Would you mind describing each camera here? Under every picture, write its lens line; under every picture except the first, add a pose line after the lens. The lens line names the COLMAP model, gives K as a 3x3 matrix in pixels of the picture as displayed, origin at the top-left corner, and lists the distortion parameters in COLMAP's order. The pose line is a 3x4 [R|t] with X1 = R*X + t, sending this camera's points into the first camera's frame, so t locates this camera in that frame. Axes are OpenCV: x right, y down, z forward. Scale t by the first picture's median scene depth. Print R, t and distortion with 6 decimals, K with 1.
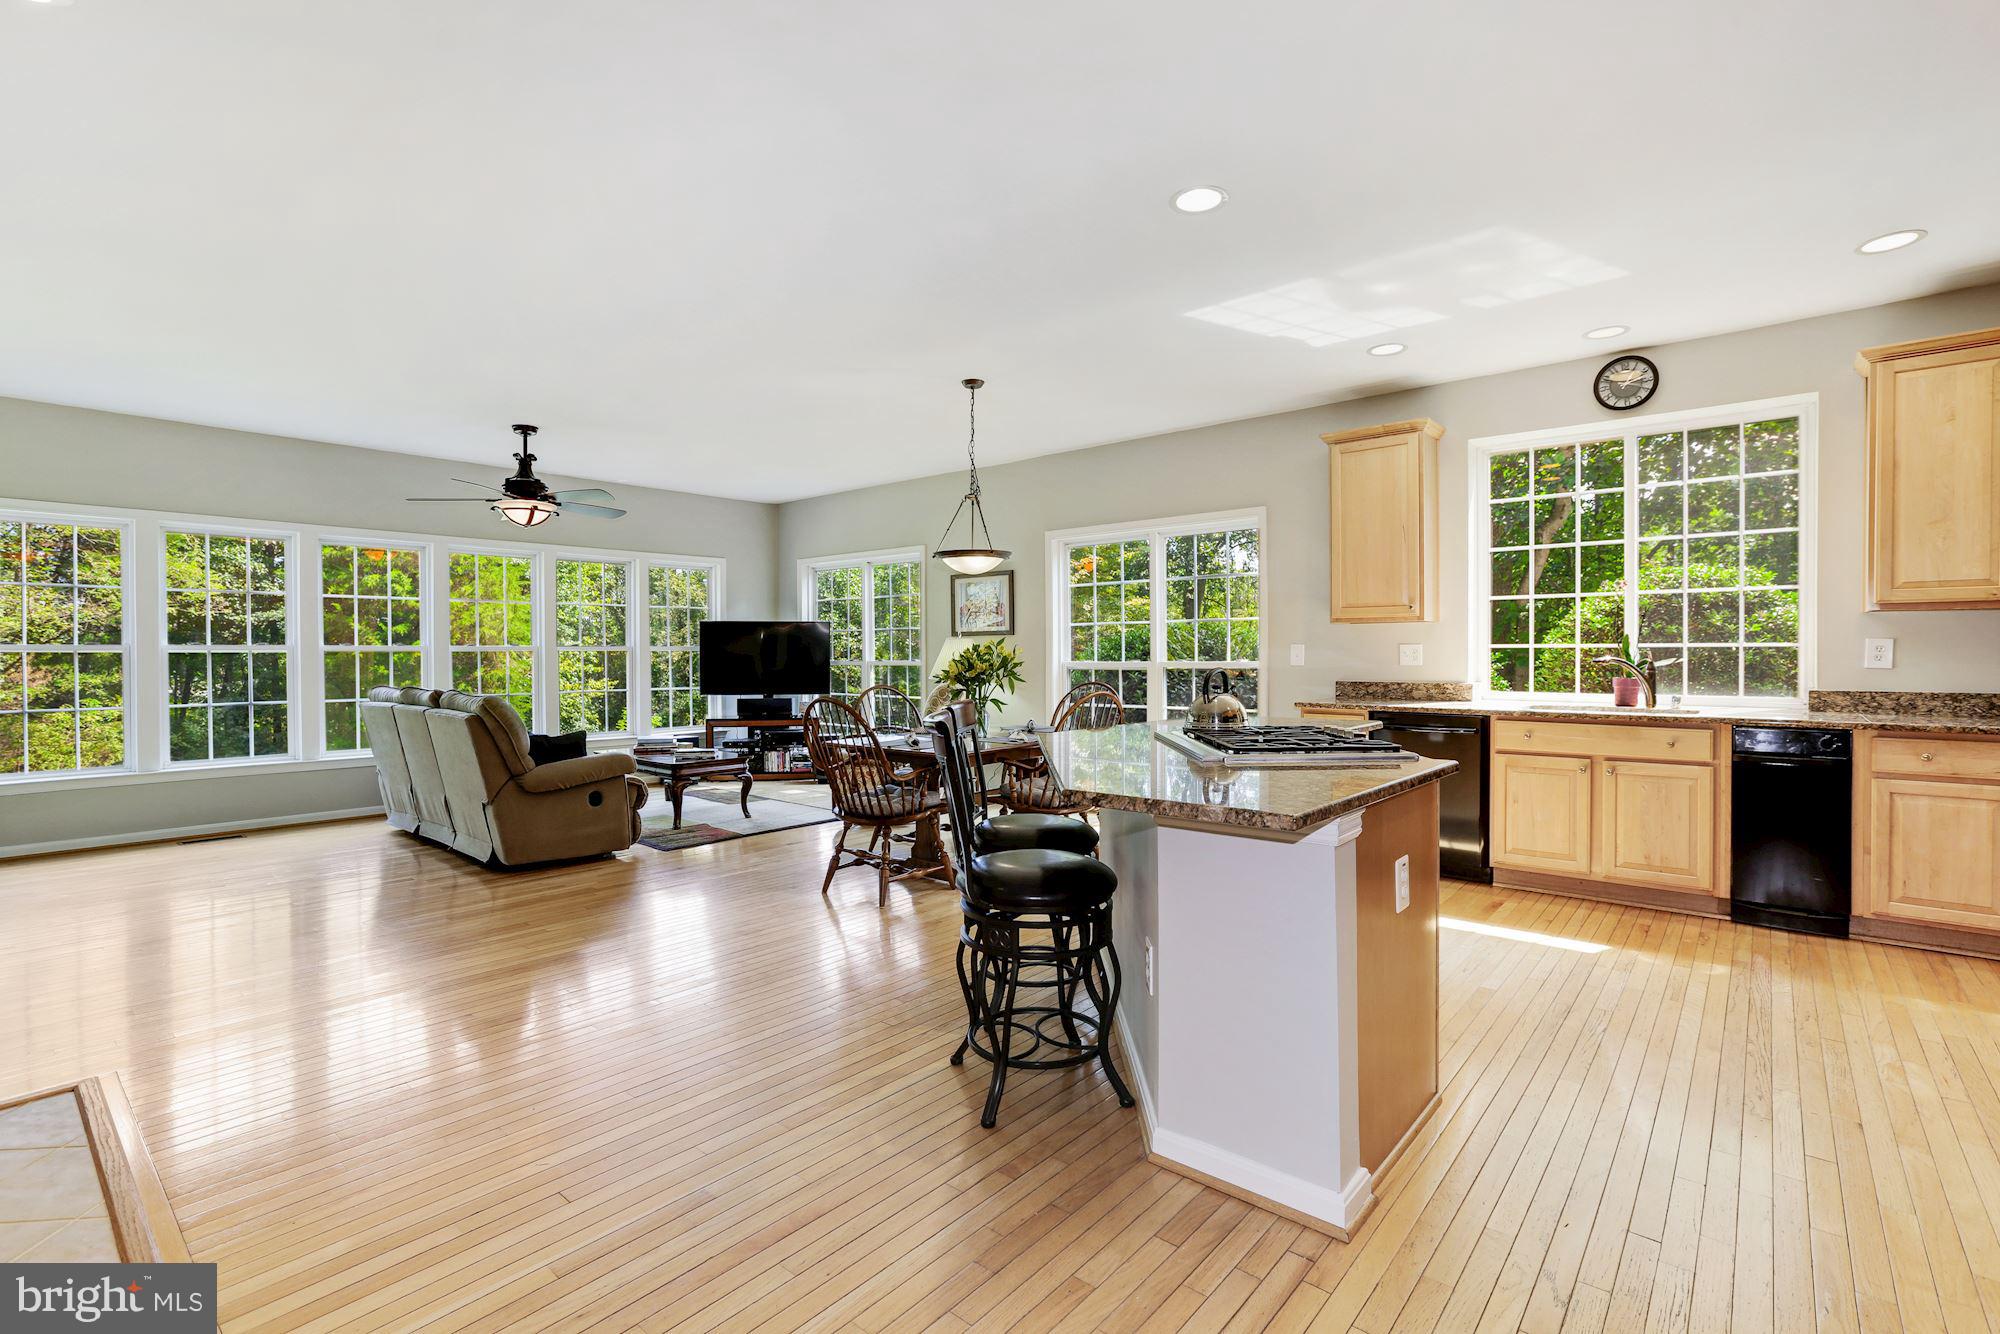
lens RADIAL K [[913.8, 0, 1005.4], [0, 913.8, 662.9], [0, 0, 1]] dist [-0.003511, 0.000266]
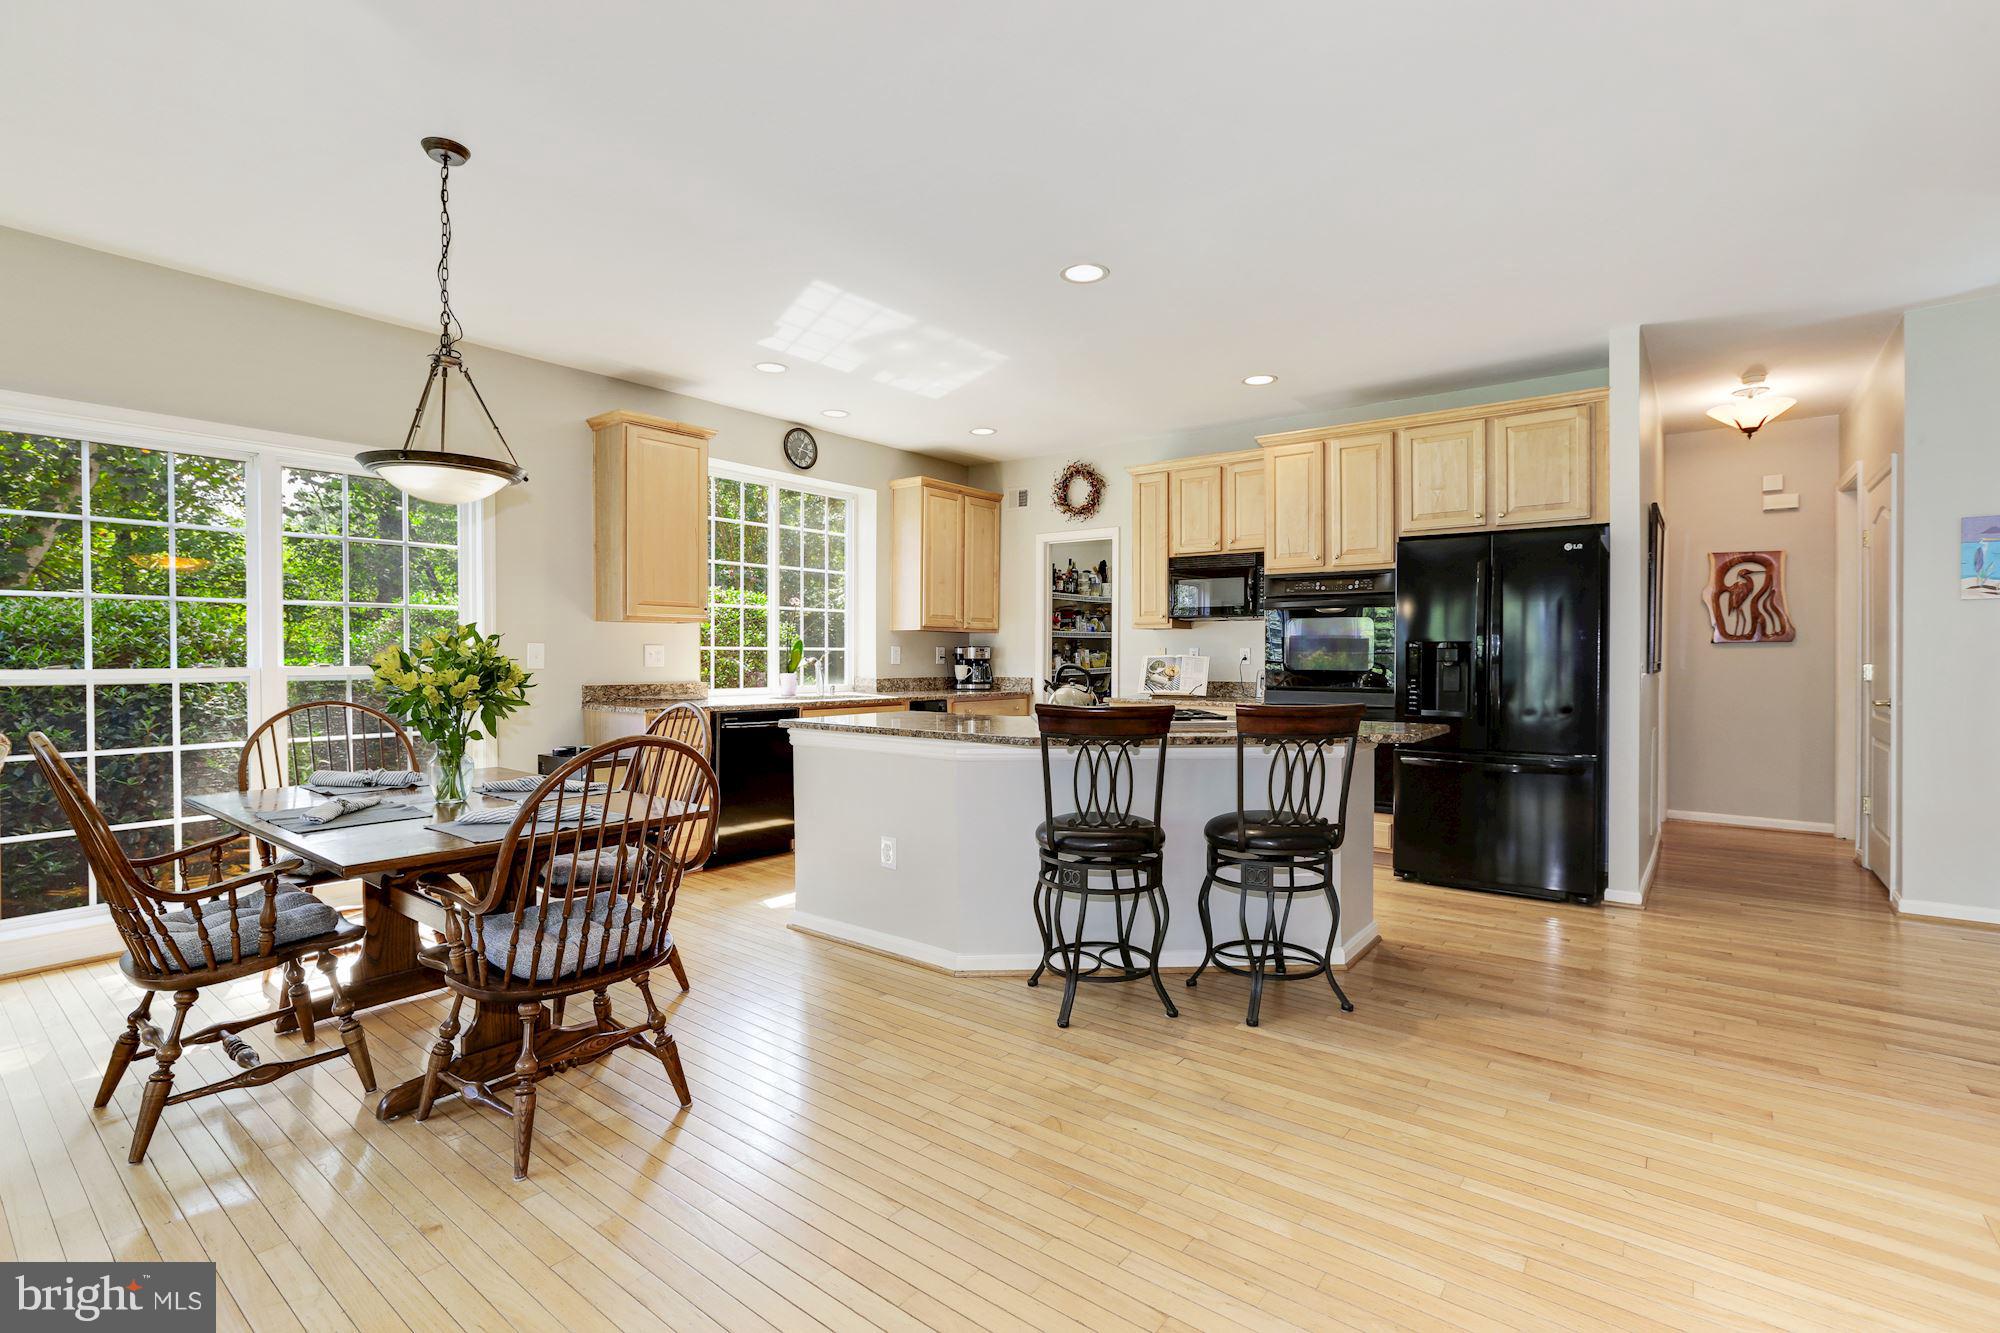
lens RADIAL K [[913.8, 0, 1006.3], [0, 913.8, 666.3], [0, 0, 1]] dist [-0.003511, 0.000266]
pose [[-0.045706, -0.010397, 0.998901, -0.692952], [0.010095, 0.999890, 0.010869, -0.005614], [-0.998904, 0.010581, -0.045596, 0.818642]]
